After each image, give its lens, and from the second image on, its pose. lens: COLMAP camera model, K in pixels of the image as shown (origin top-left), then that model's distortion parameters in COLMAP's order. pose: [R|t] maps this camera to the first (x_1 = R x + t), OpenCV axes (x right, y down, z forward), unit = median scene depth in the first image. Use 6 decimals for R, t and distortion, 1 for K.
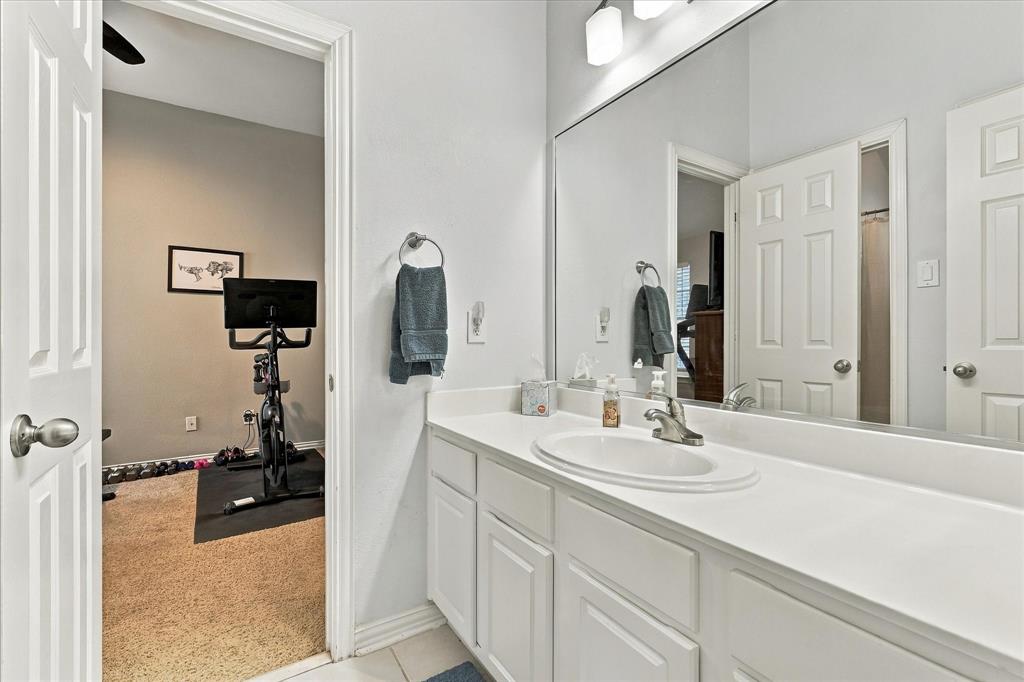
lens RADIAL K [[450.9, 0, 517.2], [0, 450.9, 341.0], [0, 0, 1]] dist [-0.000538, 0.000024]
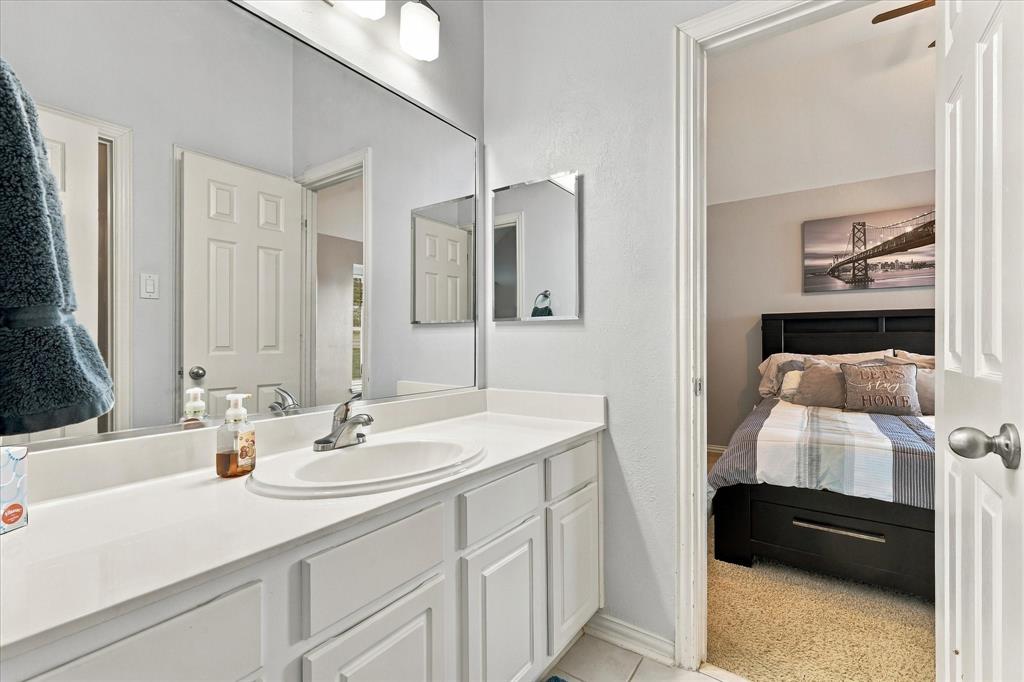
lens RADIAL K [[450.9, 0, 517.2], [0, 450.9, 341.0], [0, 0, 1]] dist [-0.000538, 0.000024]
pose [[-0.372903, 0.015283, 0.927744, -0.559068], [0.006659, 0.999883, -0.013794, 0.002736], [-0.927846, 0.001034, -0.372961, 0.790144]]
